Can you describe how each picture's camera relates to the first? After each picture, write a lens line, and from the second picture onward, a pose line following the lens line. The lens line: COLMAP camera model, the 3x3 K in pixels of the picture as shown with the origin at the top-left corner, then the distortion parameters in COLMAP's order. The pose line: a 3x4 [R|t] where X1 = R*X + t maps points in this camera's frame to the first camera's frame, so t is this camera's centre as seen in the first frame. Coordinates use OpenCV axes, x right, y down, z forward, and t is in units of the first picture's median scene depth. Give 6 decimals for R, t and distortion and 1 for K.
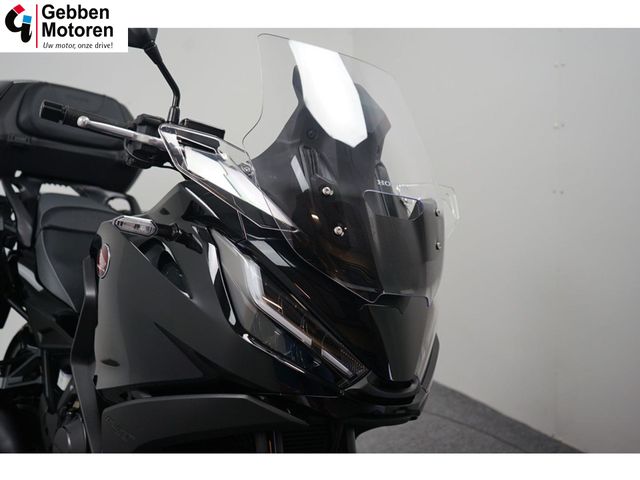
lens RADIAL K [[714.4, 0, 320.0], [0, 714.4, 240.0], [0, 0, 1]] dist [0.003323, -0.020509]
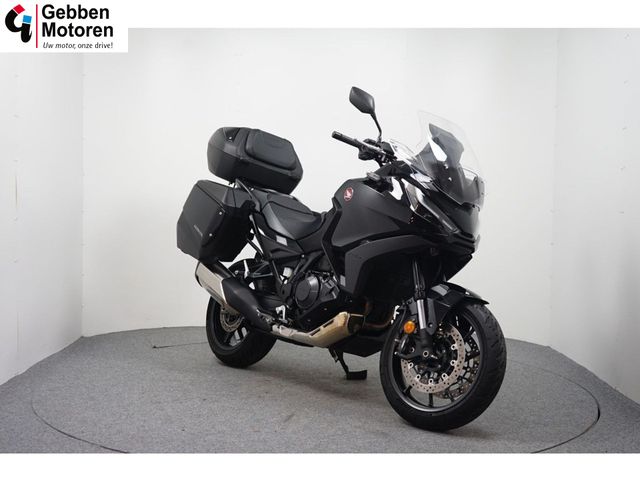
lens RADIAL K [[831.3, 0, 320.0], [0, 831.3, 240.0], [0, 0, 1]] dist [0.012111, 0.002796]
pose [[0.997948, 0.058602, 0.025780, -0.307826], [-0.054658, 0.989534, -0.133548, 0.381984], [-0.033337, 0.131865, 0.990707, -1.227223]]
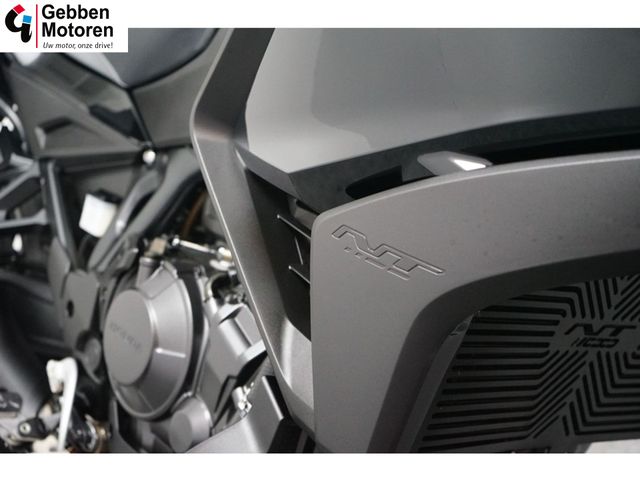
lens RADIAL K [[953.0, 0, 320.0], [0, 953.0, 240.0], [0, 0, 1]] dist [0.024662, 0.032665]
pose [[0.997420, 0.048122, 0.053268, -0.216576], [-0.052787, 0.994548, 0.089933, 0.132646], [-0.048650, -0.092512, 0.994522, 0.287384]]
